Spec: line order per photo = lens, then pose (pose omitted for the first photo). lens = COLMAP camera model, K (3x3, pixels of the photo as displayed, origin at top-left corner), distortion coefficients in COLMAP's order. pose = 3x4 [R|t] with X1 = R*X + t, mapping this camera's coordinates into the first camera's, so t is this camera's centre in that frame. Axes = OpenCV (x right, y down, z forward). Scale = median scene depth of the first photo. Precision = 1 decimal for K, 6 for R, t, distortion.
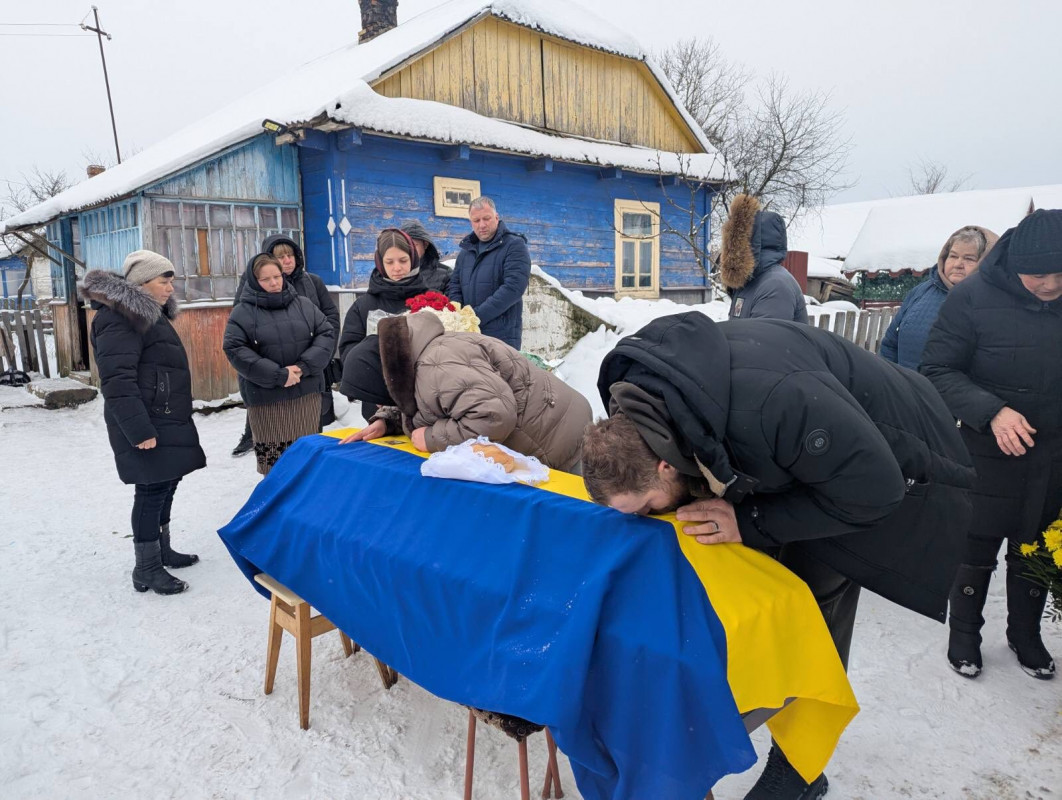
lens RADIAL K [[723.4, 0, 522.4], [0, 723.4, 381.7], [0, 0, 1]] dist [0.053142, -0.036480]
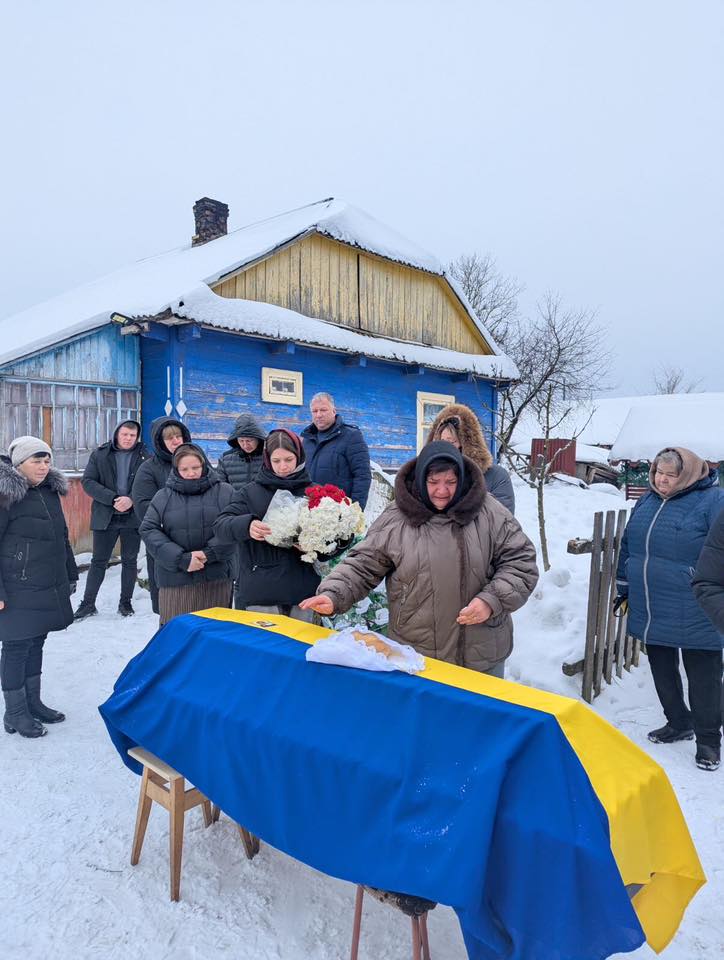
lens RADIAL K [[653.9, 0, 372.7], [0, 653.9, 491.4], [0, 0, 1]] dist [0.053142, -0.036480]
pose [[0.996453, 0.026973, 0.079714, -0.029145], [-0.020316, 0.996328, -0.083172, -0.010947], [-0.081665, 0.081257, 0.993342, -0.006013]]
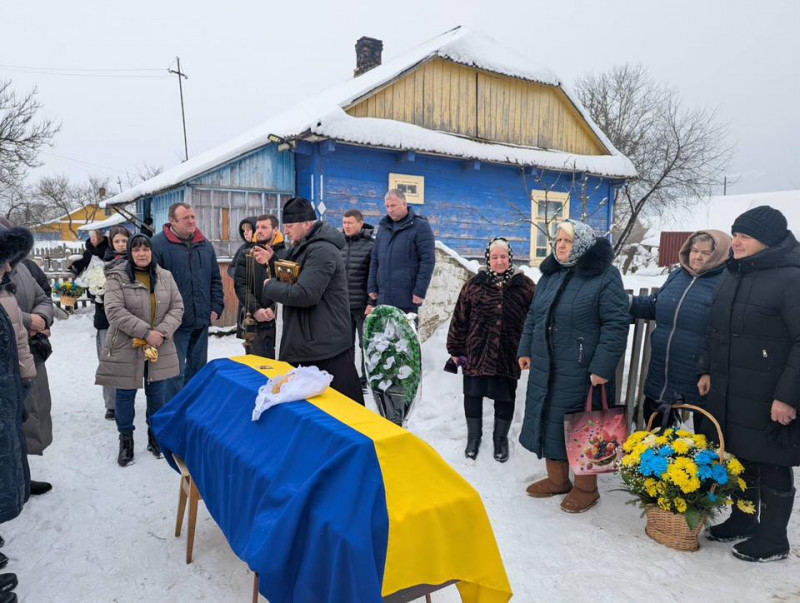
lens RADIAL K [[544.9, 0, 393.4], [0, 544.9, 296.9], [0, 0, 1]] dist [0.053142, -0.036480]
pose [[0.985820, 0.046243, -0.161310, 0.069176], [-0.053409, 0.997756, -0.040367, -0.007285], [0.159082, 0.048410, 0.986078, -0.008646]]
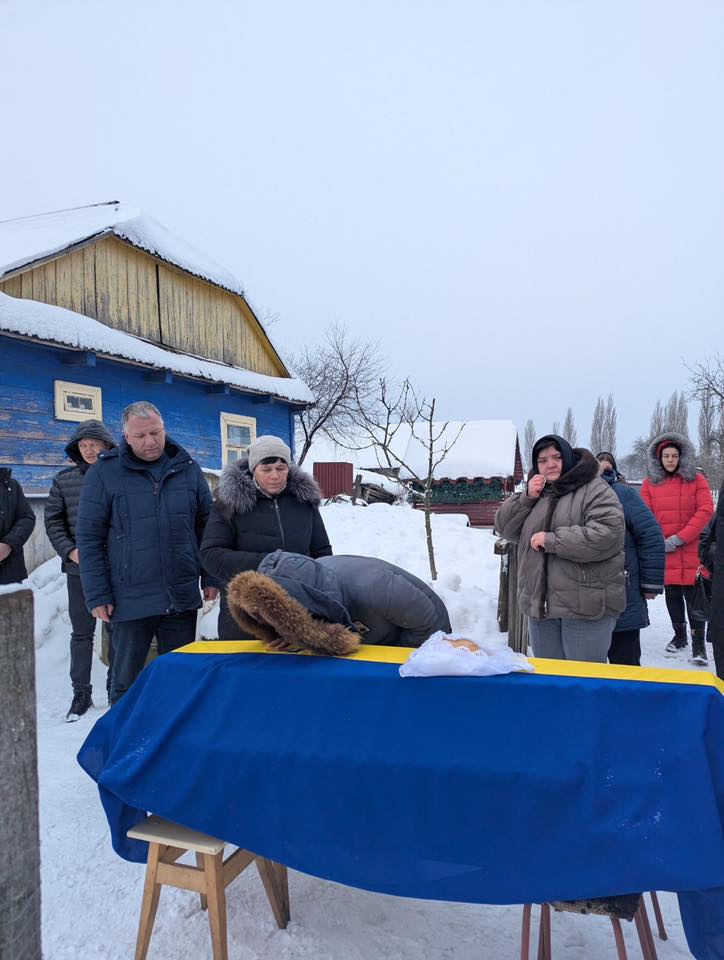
lens RADIAL K [[653.9, 0, 384.4], [0, 653.9, 488.4], [0, 0, 1]] dist [0.053142, -0.036480]
pose [[0.895252, -0.000774, 0.445560, -0.131238], [0.060805, 0.990855, -0.120453, -0.004752], [-0.441393, 0.134929, 0.887112, 0.040118]]
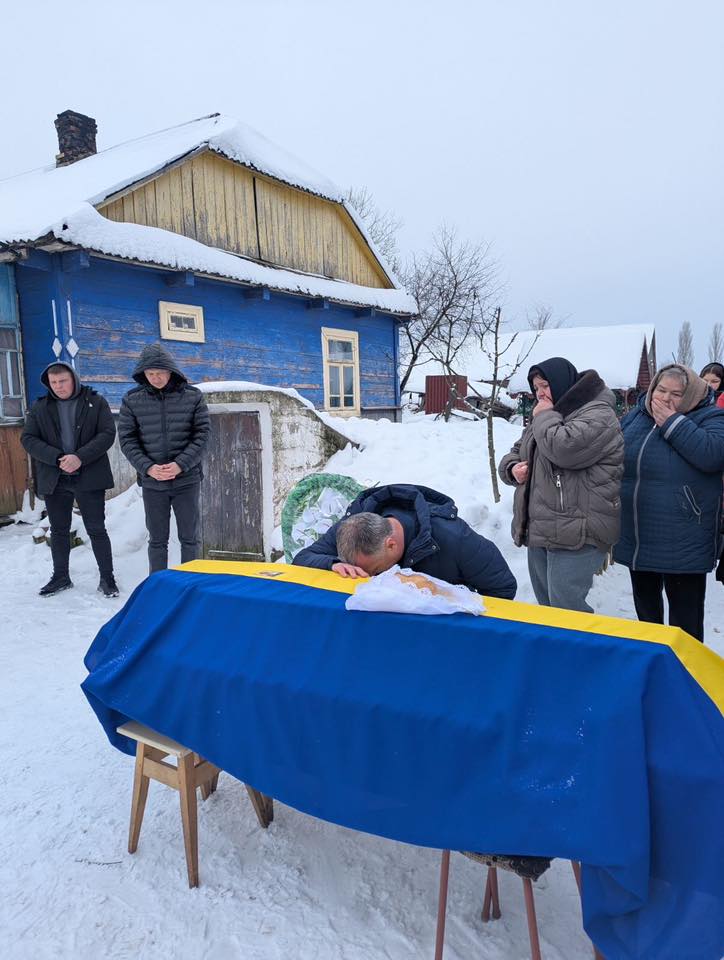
lens RADIAL K [[653.9, 0, 364.2], [0, 653.9, 483.9], [0, 0, 1]] dist [0.053142, -0.036480]
pose [[0.971126, -0.033869, 0.236149, -0.074193], [0.036393, 0.999317, -0.006335, -0.007808], [-0.235773, 0.014747, 0.971696, 0.031555]]
